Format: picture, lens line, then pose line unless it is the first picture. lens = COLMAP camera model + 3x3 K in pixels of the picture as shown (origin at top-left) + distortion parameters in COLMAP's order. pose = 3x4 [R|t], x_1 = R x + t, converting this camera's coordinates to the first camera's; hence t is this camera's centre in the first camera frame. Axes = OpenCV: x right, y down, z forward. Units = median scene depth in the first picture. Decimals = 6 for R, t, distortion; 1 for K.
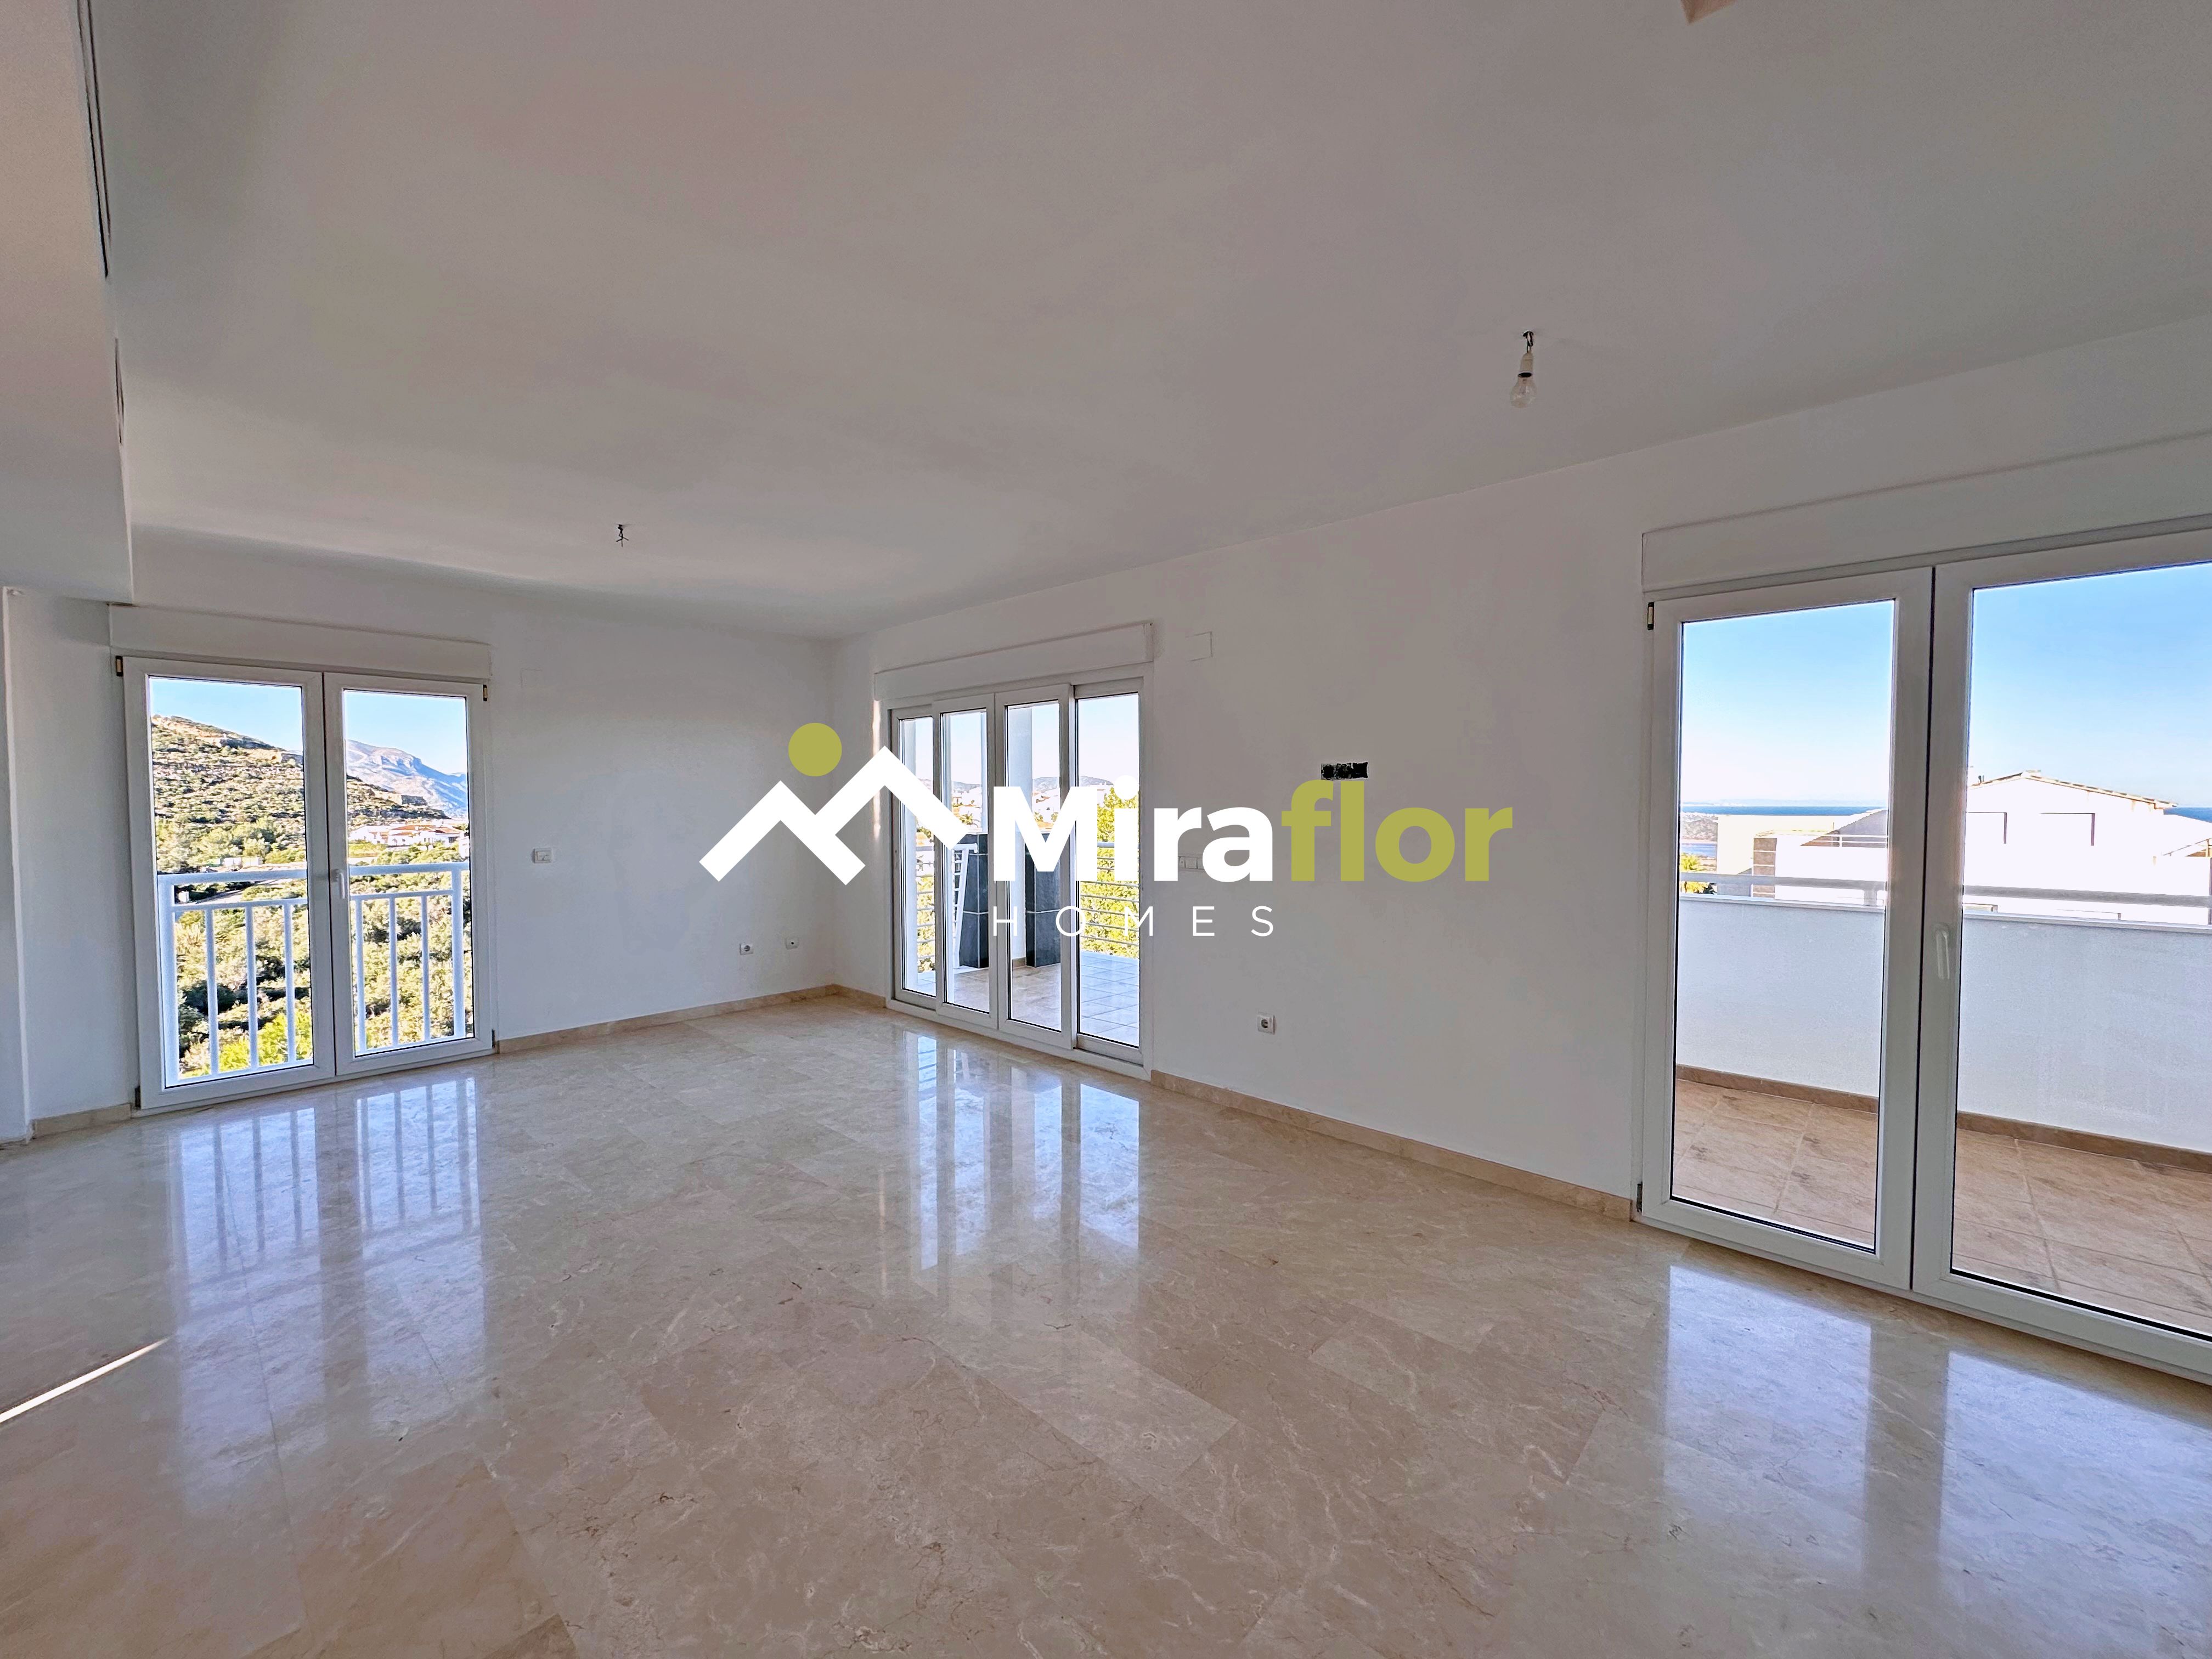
lens RADIAL K [[878.7, 0, 1105.0], [0, 878.7, 828.2], [0, 0, 1]] dist [-0.003457, 0.000702]
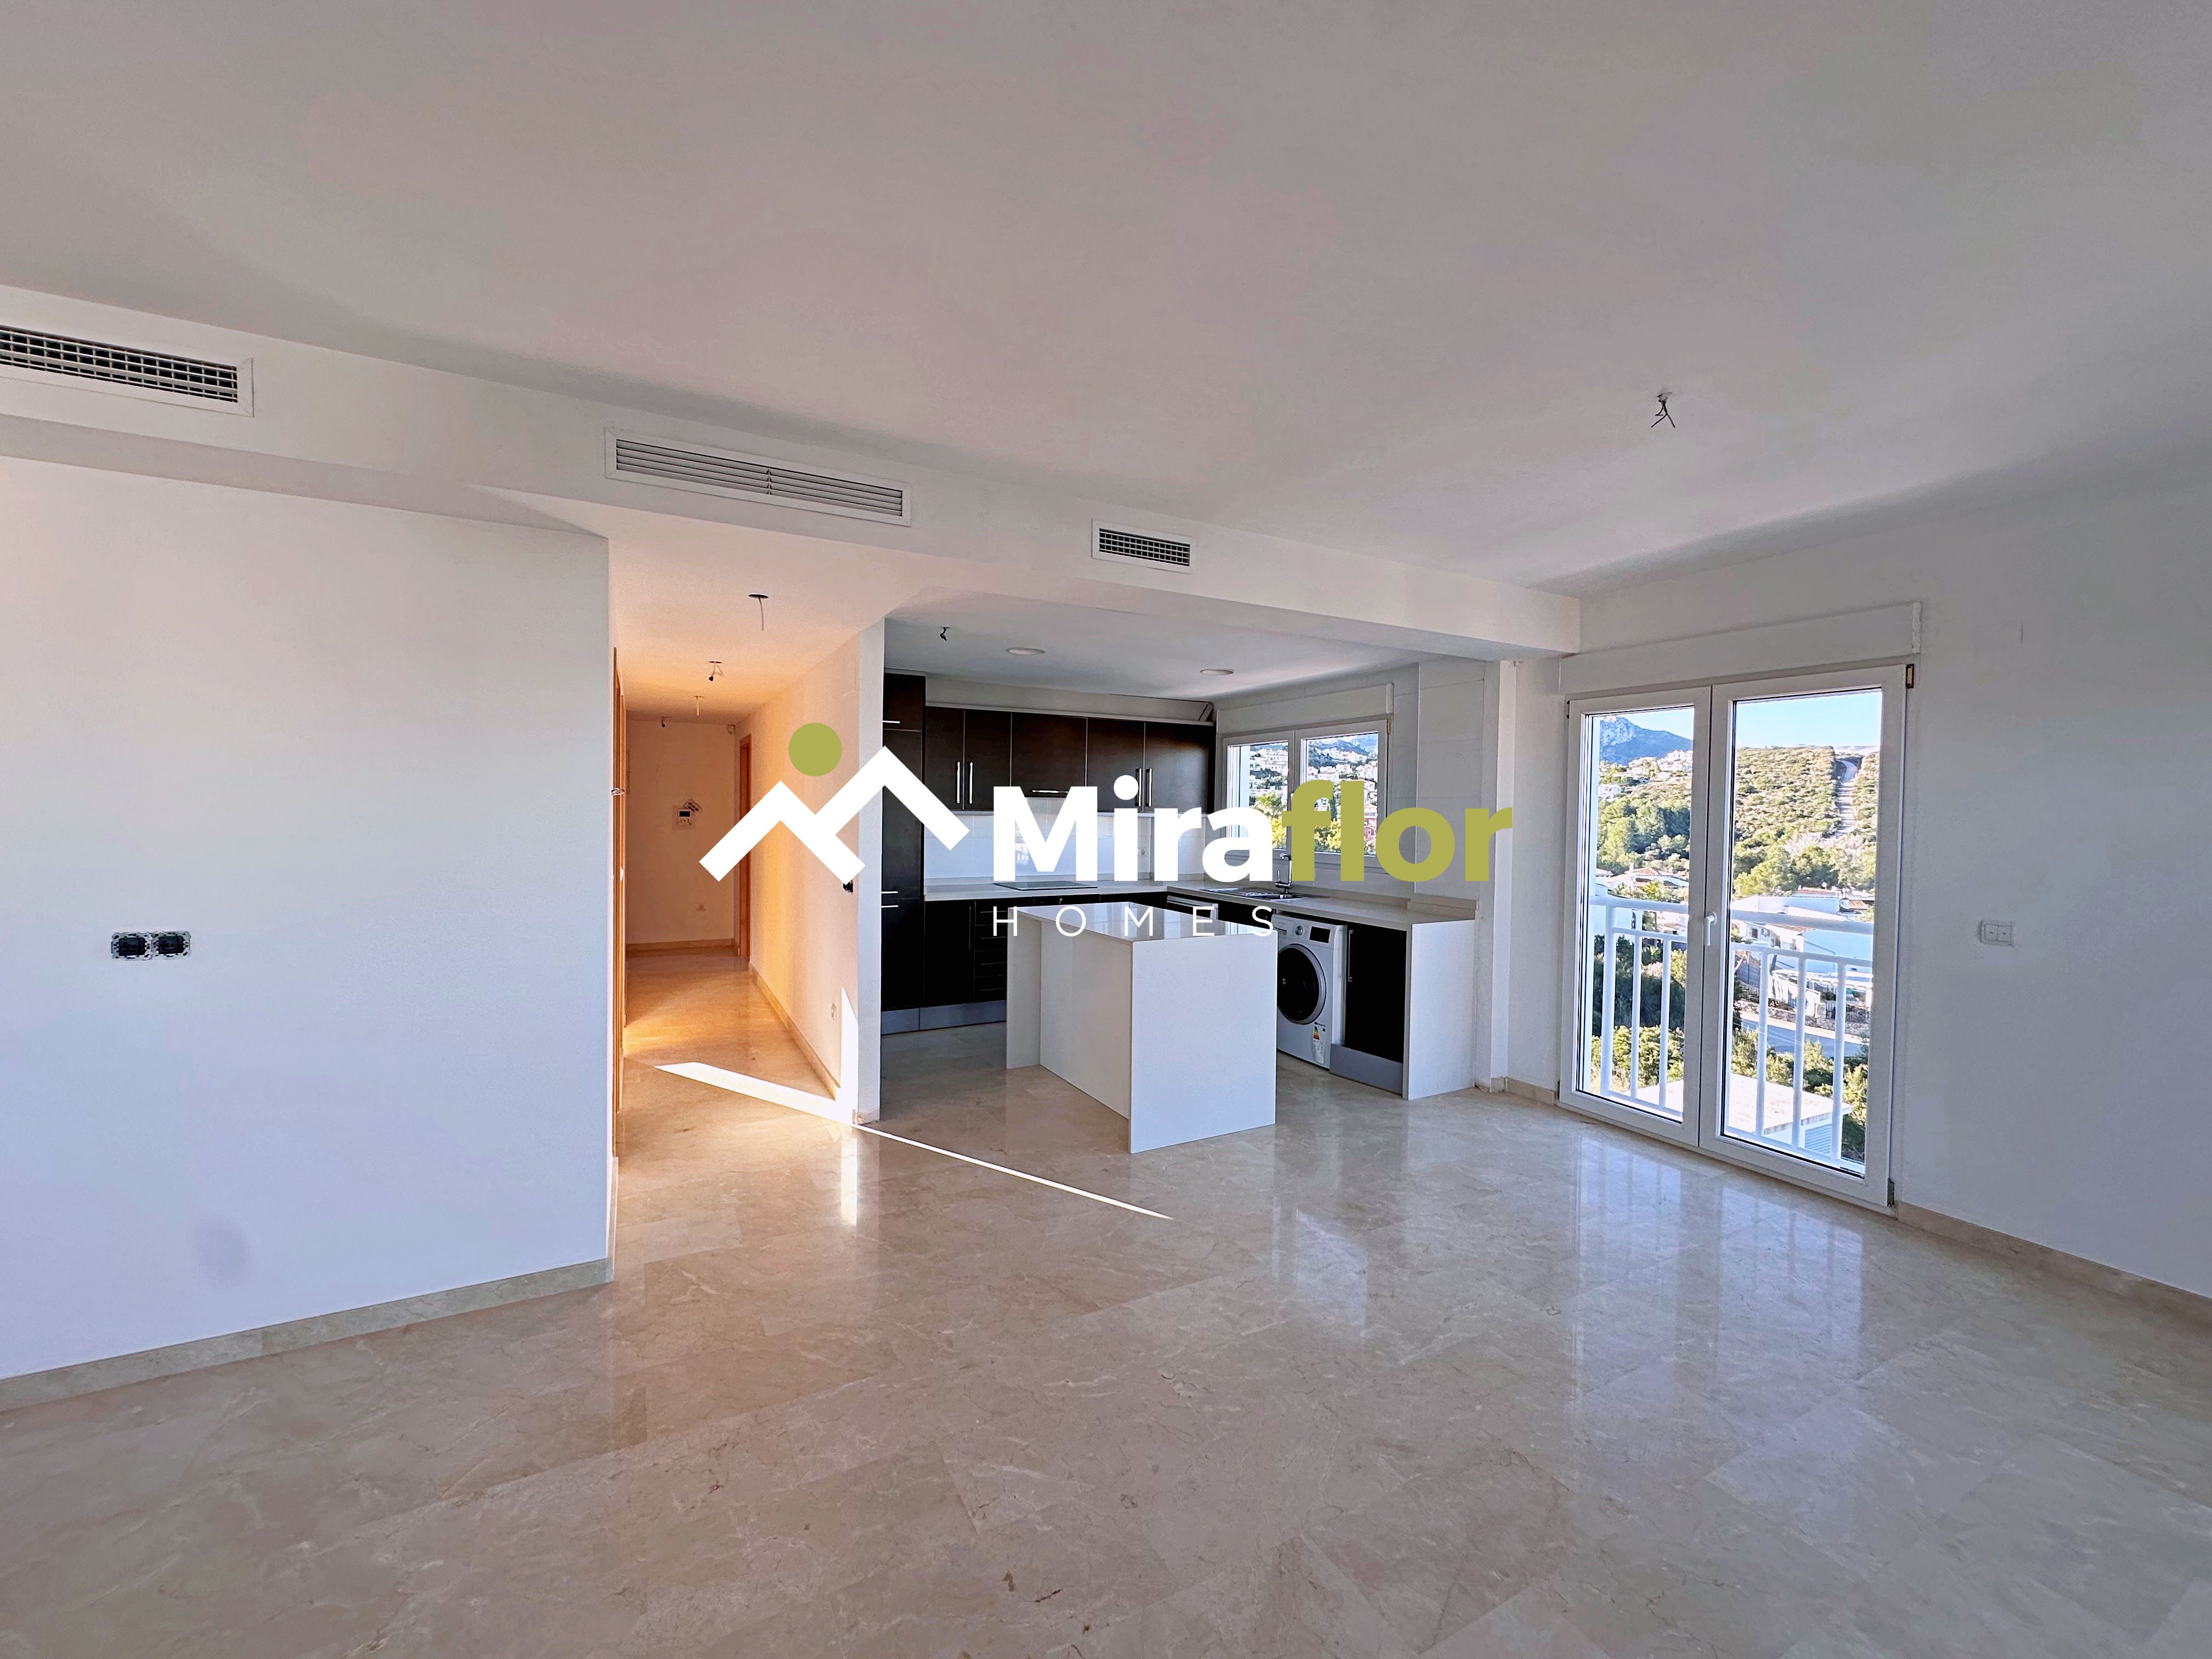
lens RADIAL K [[878.7, 0, 1105.0], [0, 878.7, 828.2], [0, 0, 1]] dist [-0.003457, 0.000702]
pose [[-0.324635, 0.019726, -0.945634, 0.131755], [-0.043554, 0.998410, 0.035779, -0.038611], [0.944836, 0.052801, -0.323260, 0.682911]]
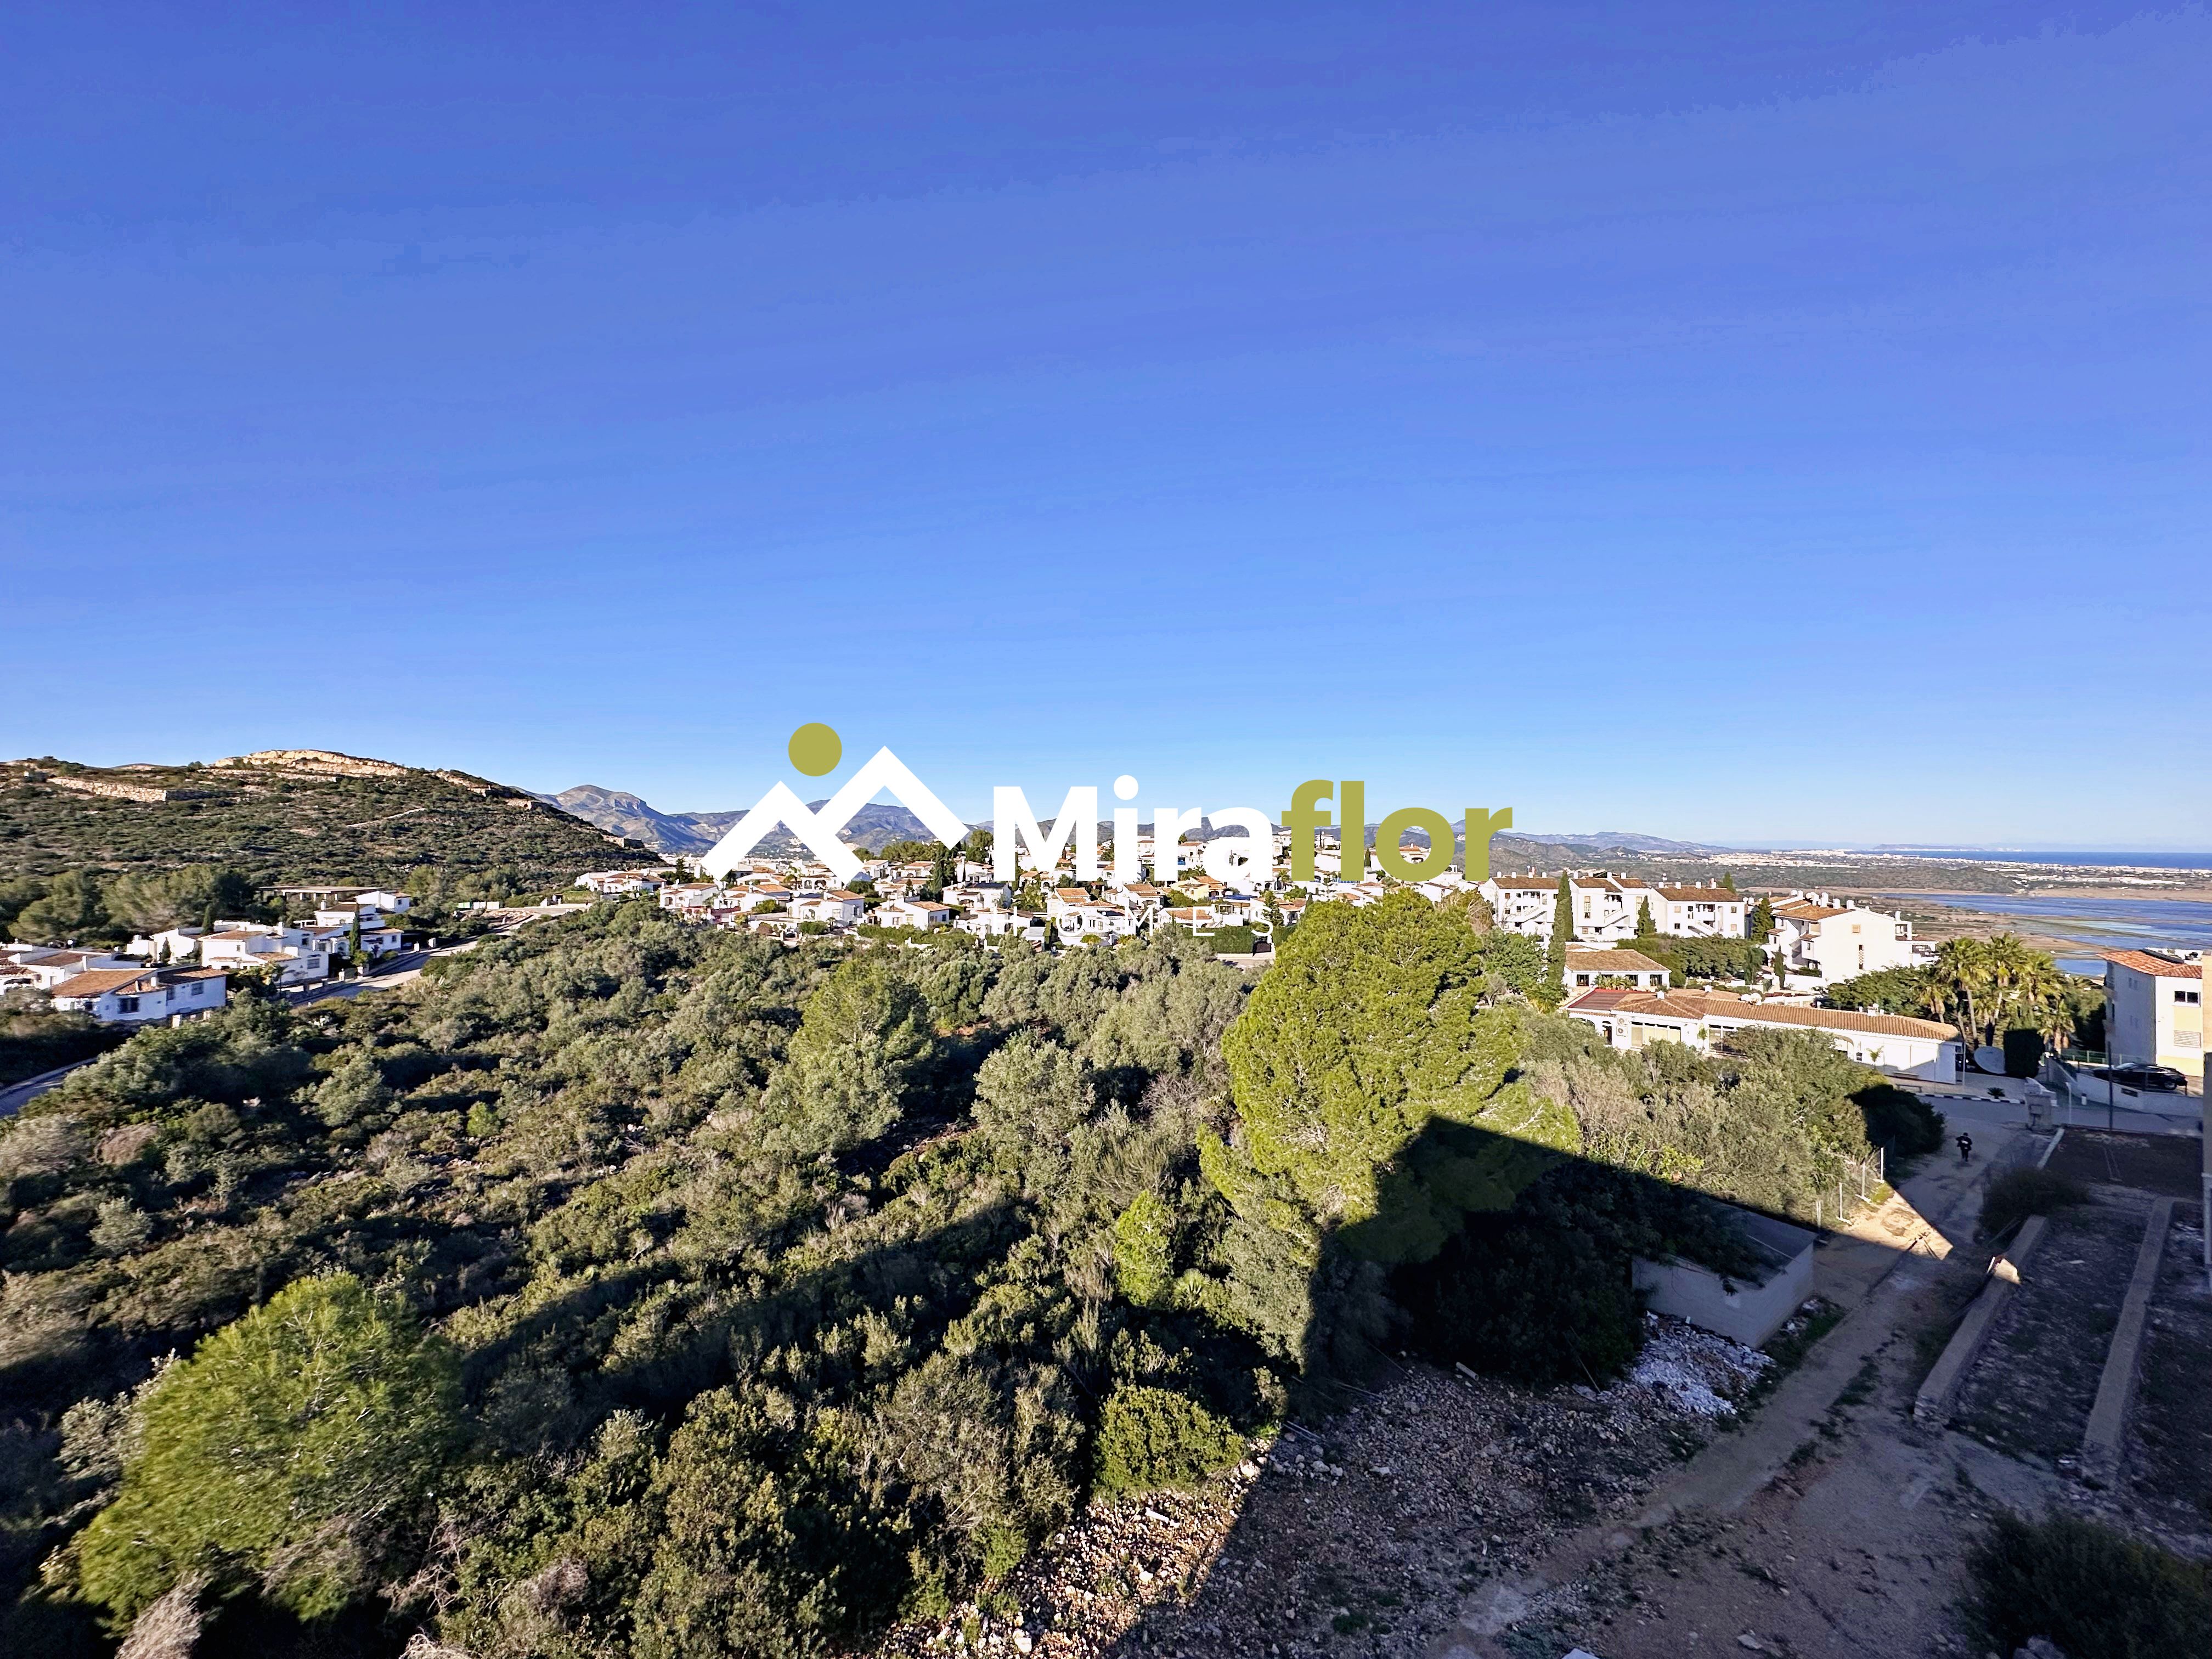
lens RADIAL K [[878.3, 0, 1105.4], [0, 878.3, 828.0], [0, 0, 1]] dist [-0.002269, 0.000299]
pose [[0.983989, 0.002664, -0.178207, -0.369077], [-0.011037, 0.998880, -0.046009, -0.715208], [0.177885, 0.047239, 0.982917, 1.458626]]
